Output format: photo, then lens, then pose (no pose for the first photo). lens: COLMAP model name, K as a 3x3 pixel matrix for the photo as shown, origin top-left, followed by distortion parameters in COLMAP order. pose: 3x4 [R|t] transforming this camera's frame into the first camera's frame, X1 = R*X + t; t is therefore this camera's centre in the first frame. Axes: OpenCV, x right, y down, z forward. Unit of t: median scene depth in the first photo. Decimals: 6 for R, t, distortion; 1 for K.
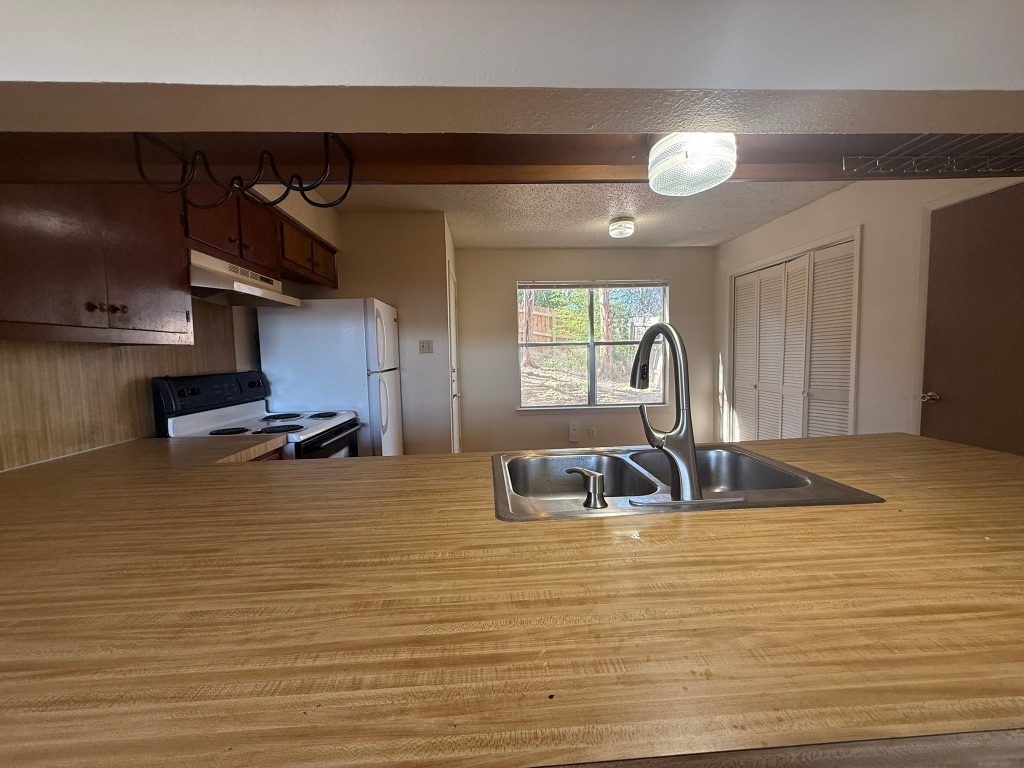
lens RADIAL K [[407.5, 0, 505.1], [0, 407.5, 378.9], [0, 0, 1]] dist [-0.001532, 0.001451]
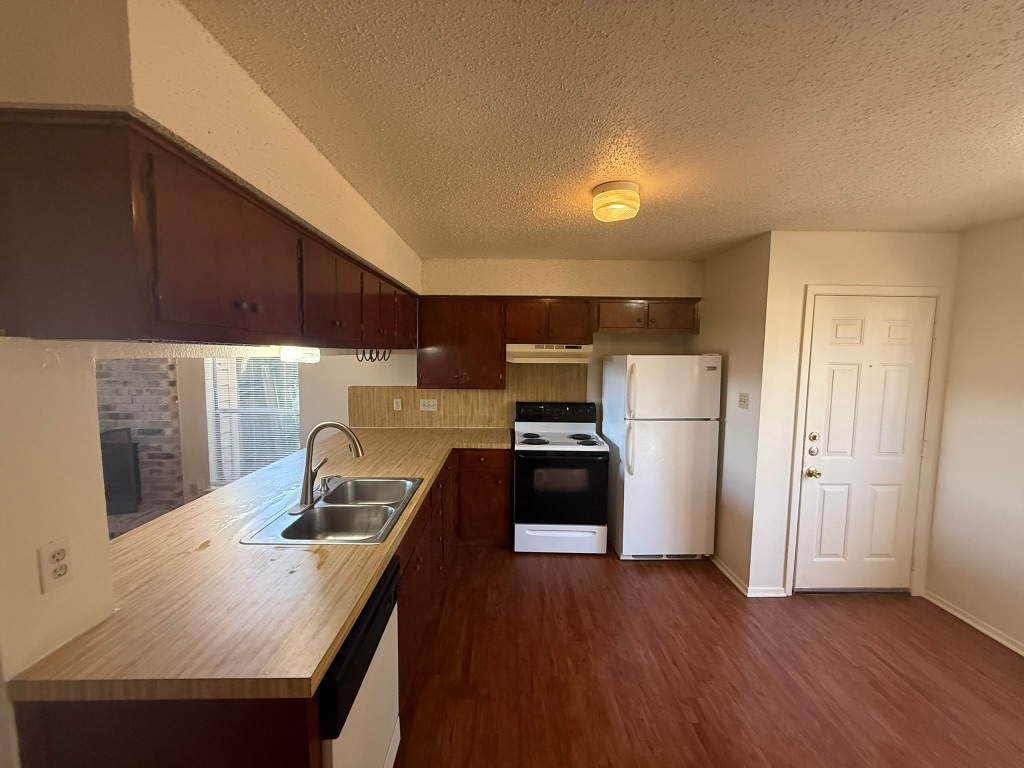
lens RADIAL K [[407.5, 0, 512.3], [0, 407.5, 382.5], [0, 0, 1]] dist [-0.001532, 0.001451]
pose [[-0.041526, 0.096289, -0.994487, 0.535867], [-0.072463, 0.992434, 0.099116, -0.134770], [0.996506, 0.076179, -0.034234, 0.458766]]
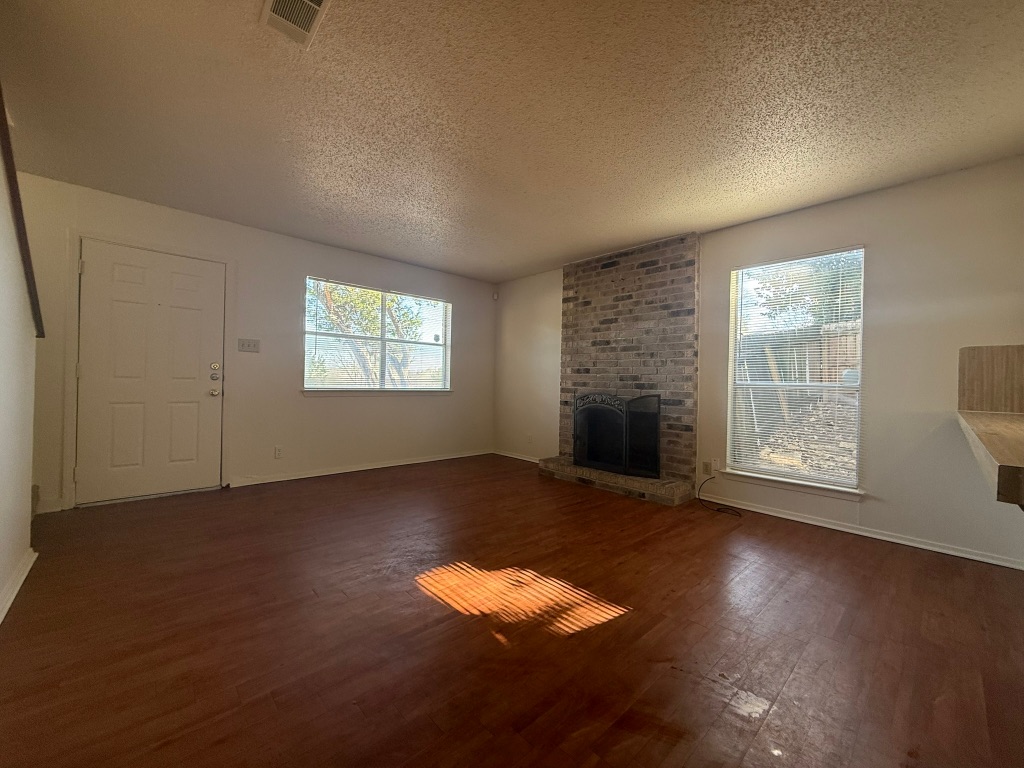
lens RADIAL K [[407.5, 0, 511.6], [0, 407.5, 384.1], [0, 0, 1]] dist [-0.001532, 0.001451]
pose [[-0.766799, 0.001545, -0.641886, 0.539076], [-0.052182, 0.996537, 0.064737, 0.043097], [0.639763, 0.083135, -0.764063, 0.095298]]
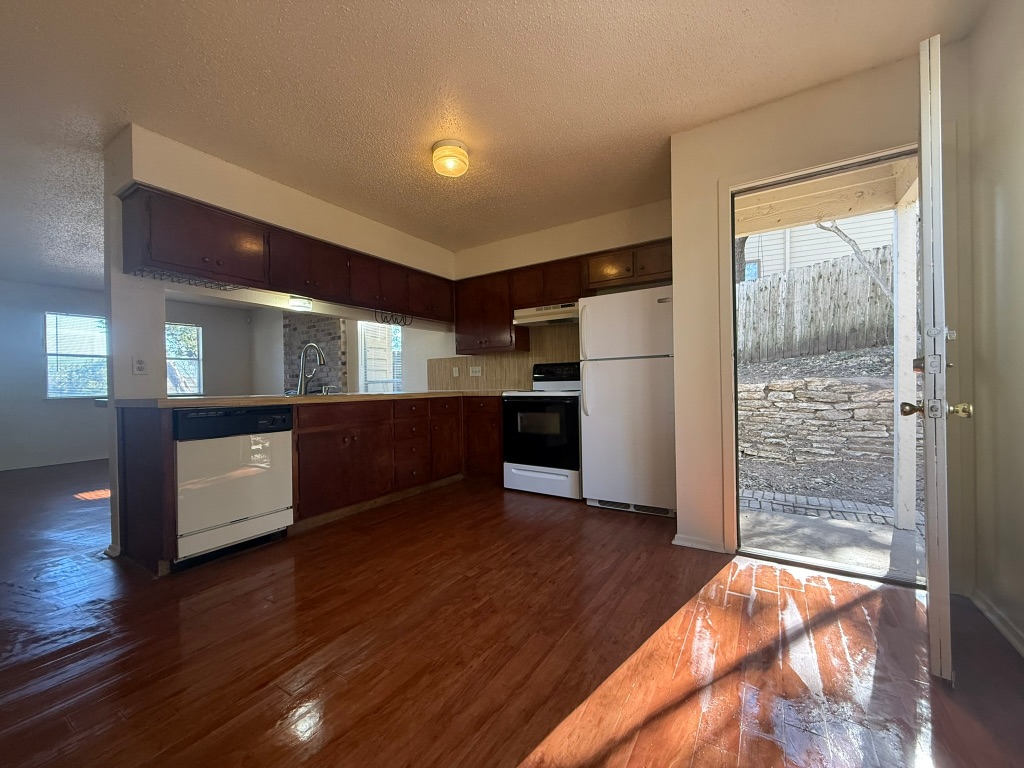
lens RADIAL K [[407.5, 0, 511.8], [0, 407.5, 385.5], [0, 0, 1]] dist [-0.001532, 0.001451]
pose [[-0.574983, 0.031244, -0.817569, 0.493618], [-0.024015, 0.998196, 0.055036, -0.002410], [0.817813, 0.051278, -0.573195, 0.978040]]
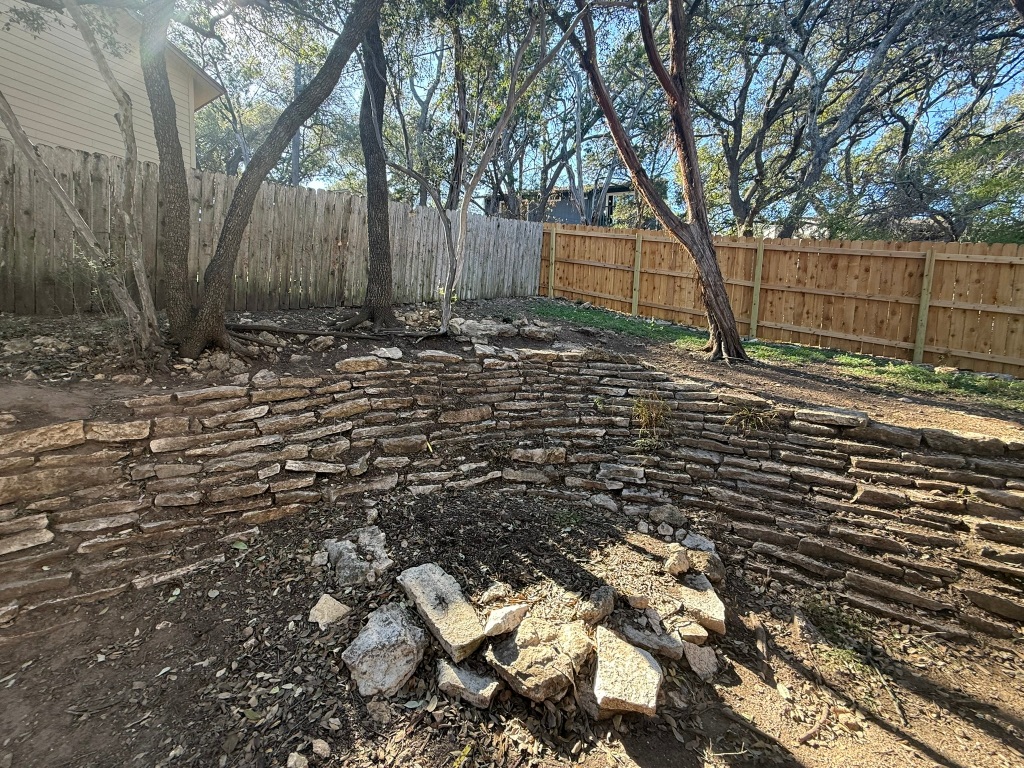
lens RADIAL K [[407.5, 0, 511.8], [0, 407.5, 383.8], [0, 0, 1]] dist [-0.001532, 0.001451]
pose [[0.744219, 0.110313, -0.658764, -0.232132], [-0.089654, 0.993841, 0.065139, -0.094941], [0.661892, 0.010583, 0.749525, 1.173233]]
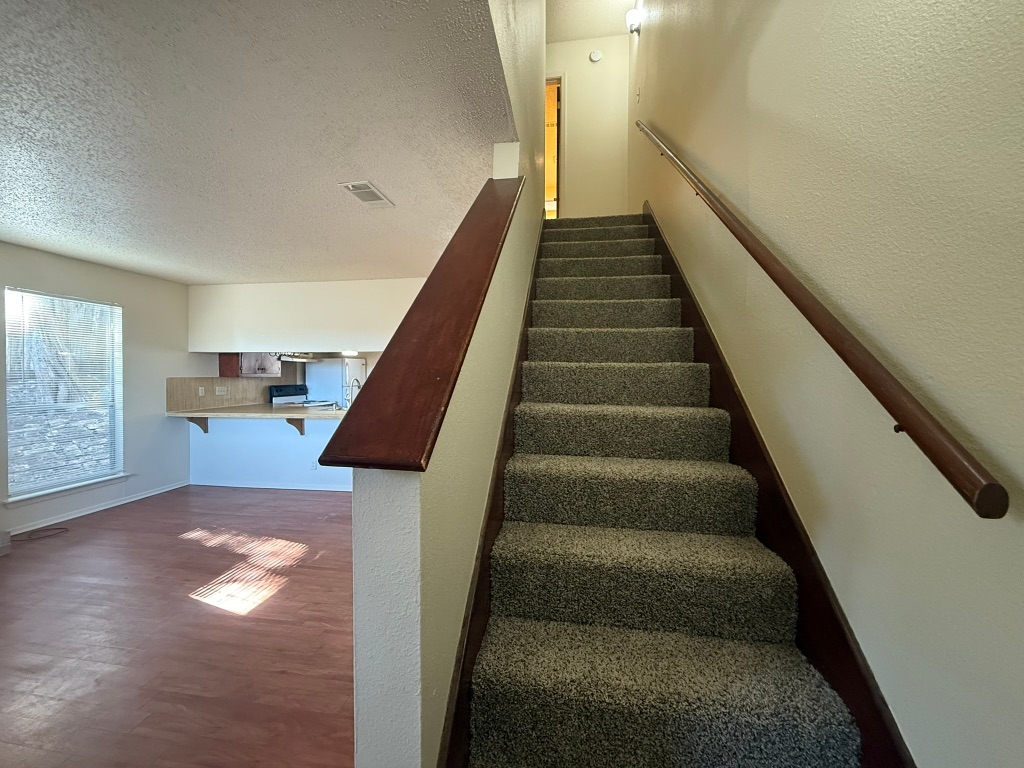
lens RADIAL K [[407.5, 0, 506.3], [0, 407.5, 383.5], [0, 0, 1]] dist [-0.001532, 0.001451]
pose [[0.980463, 0.029059, -0.194544, 0.767864], [-0.037480, 0.998507, -0.039747, 0.018059], [0.193098, 0.046261, 0.980088, -0.866719]]
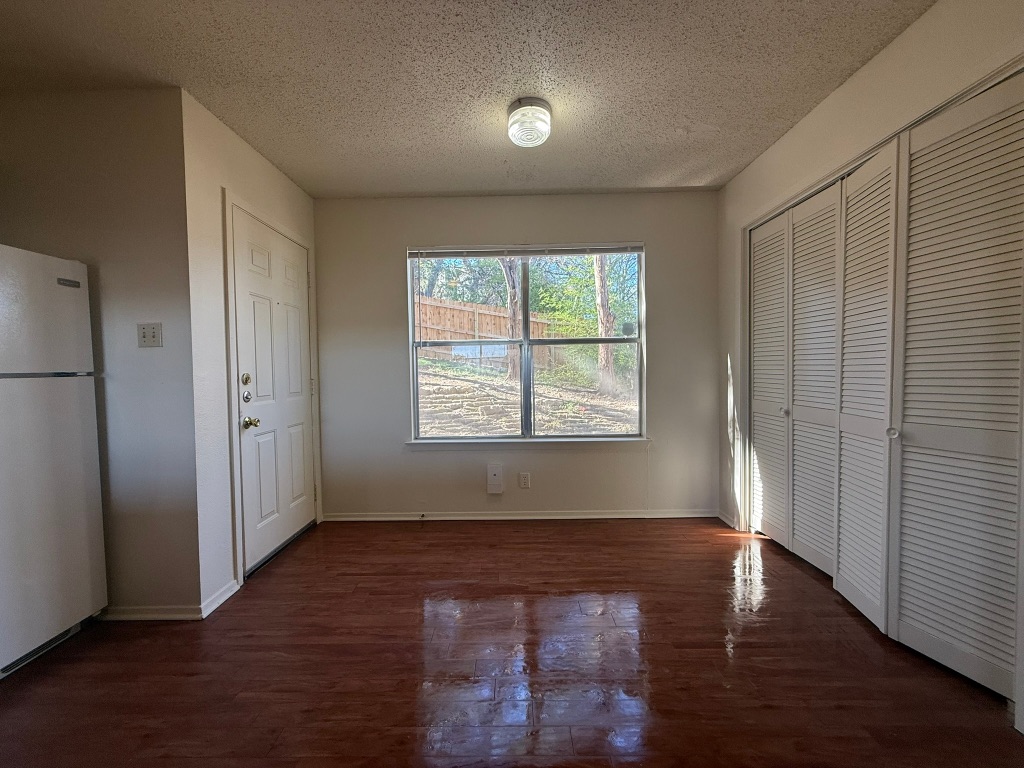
lens RADIAL K [[407.5, 0, 507.3], [0, 407.5, 381.4], [0, 0, 1]] dist [-0.001532, 0.001451]
pose [[0.997926, 0.006748, -0.064013, 0.260582], [-0.008637, 0.999534, -0.029289, -0.004851], [0.063786, 0.029781, 0.997519, 0.406642]]
